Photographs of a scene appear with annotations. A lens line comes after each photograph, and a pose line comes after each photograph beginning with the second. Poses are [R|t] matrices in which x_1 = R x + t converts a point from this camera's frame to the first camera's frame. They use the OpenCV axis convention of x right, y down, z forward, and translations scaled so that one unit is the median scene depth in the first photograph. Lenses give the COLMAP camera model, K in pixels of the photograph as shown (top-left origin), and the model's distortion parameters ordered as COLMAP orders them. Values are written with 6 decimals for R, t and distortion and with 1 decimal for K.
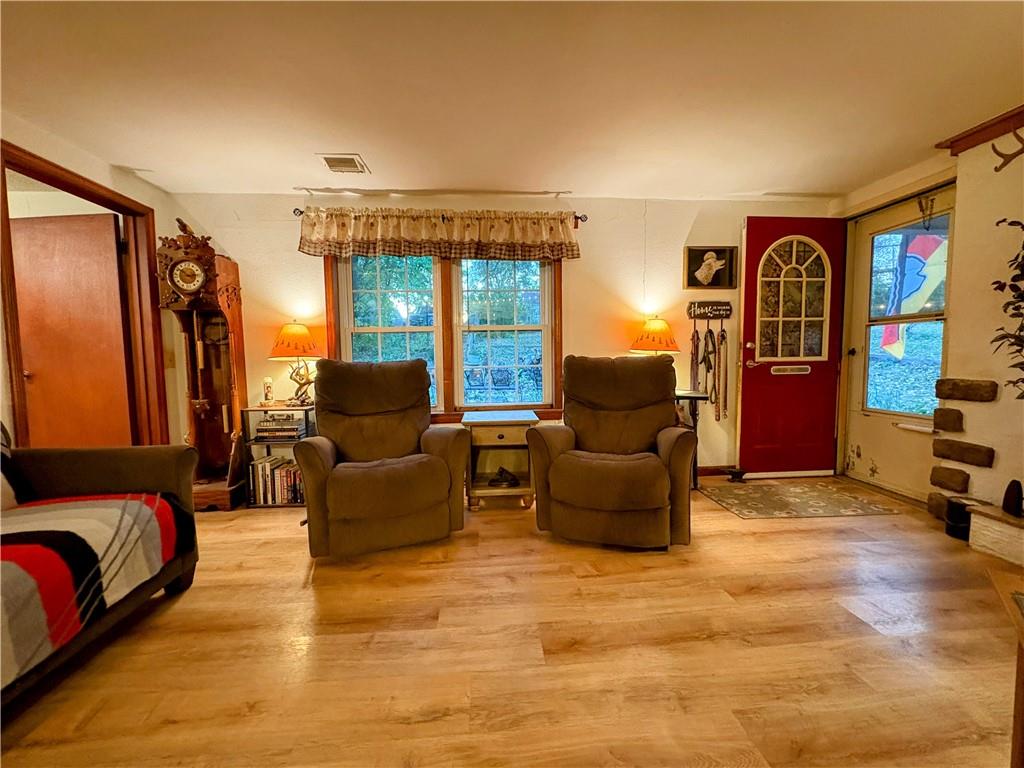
lens RADIAL K [[406.1, 0, 511.3], [0, 406.1, 383.8], [0, 0, 1]] dist [0.003544, -0.000126]
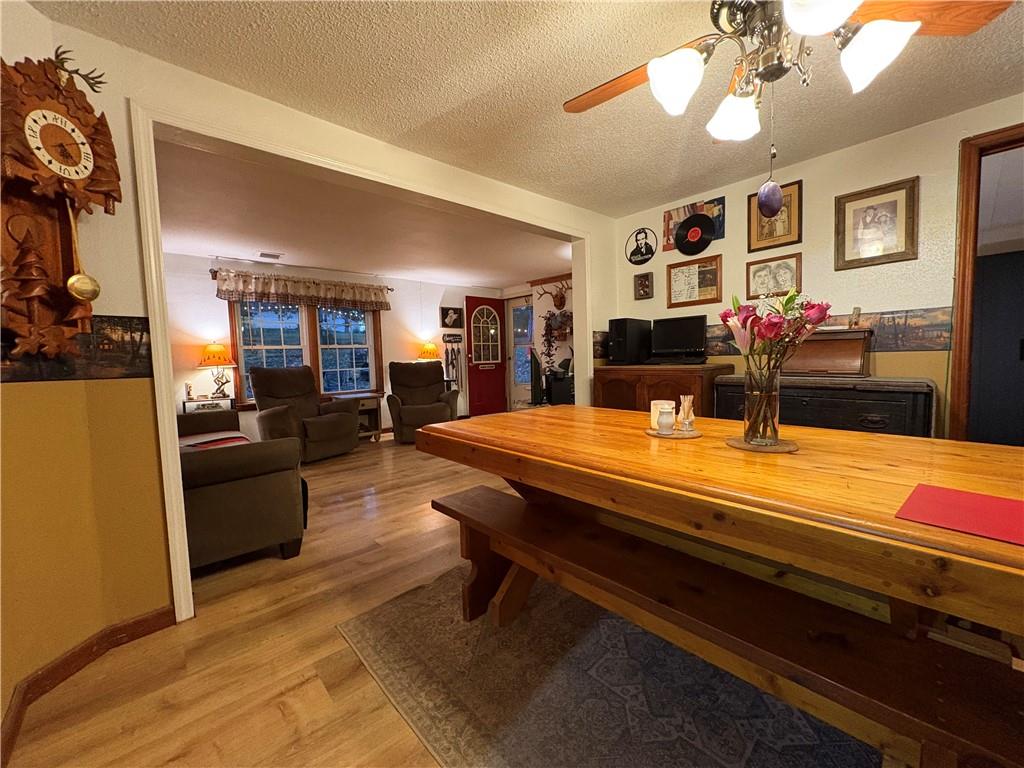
lens RADIAL K [[406.1, 0, 514.1], [0, 406.1, 382.7], [0, 0, 1]] dist [0.003544, -0.000126]
pose [[0.789799, -0.047423, 0.611530, -0.533395], [0.056326, 0.998401, 0.004677, 0.048598], [-0.610774, 0.030751, 0.791208, -0.808624]]
